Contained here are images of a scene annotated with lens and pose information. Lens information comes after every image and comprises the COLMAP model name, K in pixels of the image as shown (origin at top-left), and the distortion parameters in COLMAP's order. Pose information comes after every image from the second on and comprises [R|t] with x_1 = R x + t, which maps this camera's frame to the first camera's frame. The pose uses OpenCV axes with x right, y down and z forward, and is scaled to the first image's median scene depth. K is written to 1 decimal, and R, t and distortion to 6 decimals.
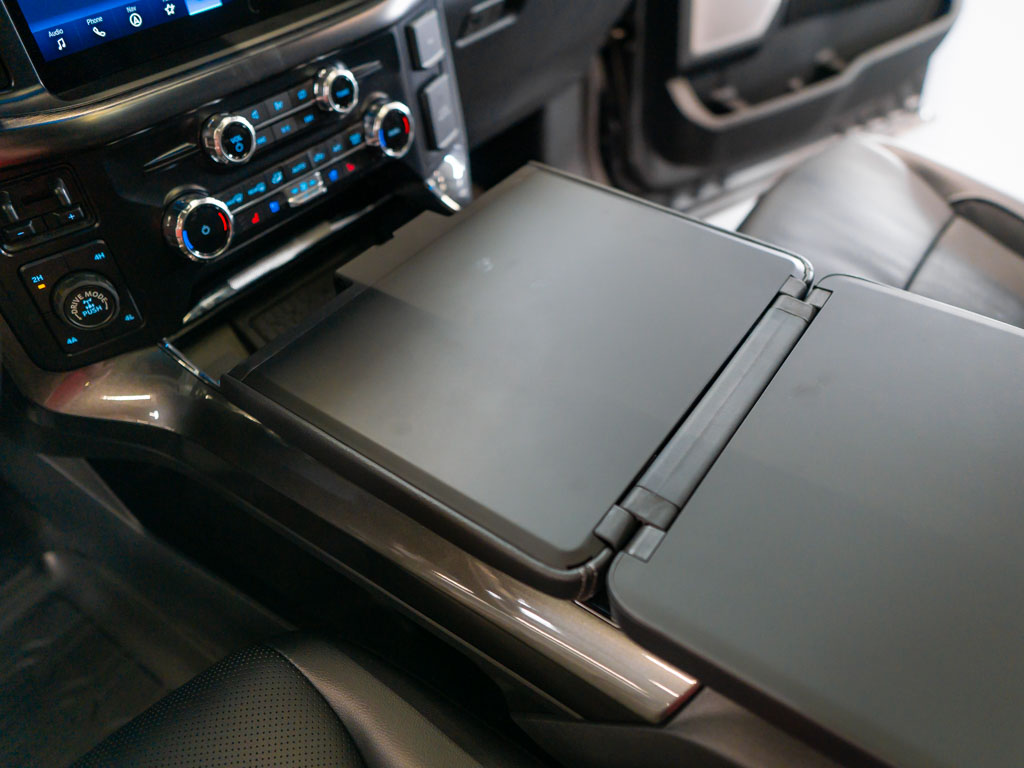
lens RADIAL K [[786.6, 0, 528.9], [0, 786.6, 374.9], [0, 0, 1]] dist [0.011595, -0.012234]
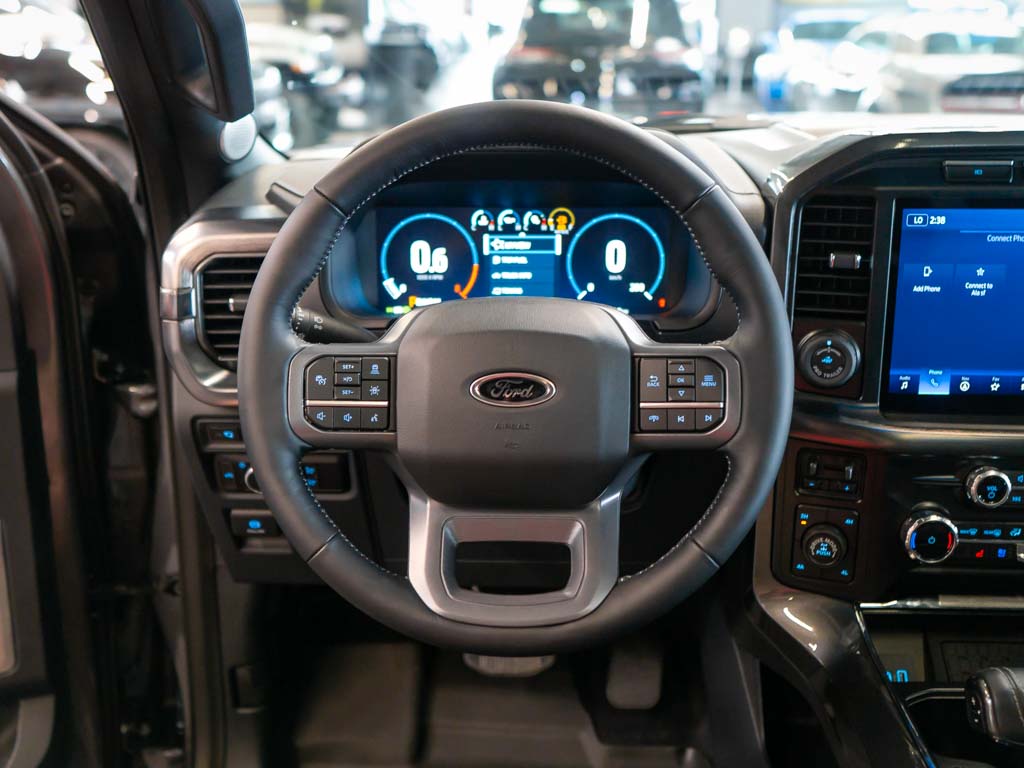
lens RADIAL K [[1027.6, 0, 509.9], [0, 1027.6, 382.5], [0, 0, 1]] dist [-0.000325, 0.000000]
pose [[0.541621, 0.281791, -0.791985, 0.415666], [-0.566874, 0.818123, -0.096581, 0.137173], [0.620726, 0.501267, 0.602853, -0.481219]]
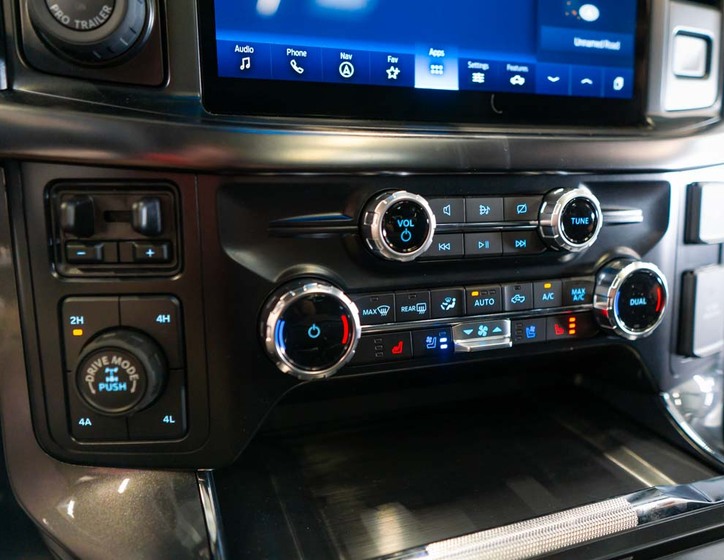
lens RADIAL K [[575.6, 0, 373.1], [0, 575.6, 279.2], [0, 0, 1]] dist [-0.002571, 0.002169]
pose [[0.827633, 0.177067, -0.532607, -0.113126], [-0.402434, 0.848679, -0.343207, -0.071123], [0.391242, 0.498388, 0.773653, 0.589193]]
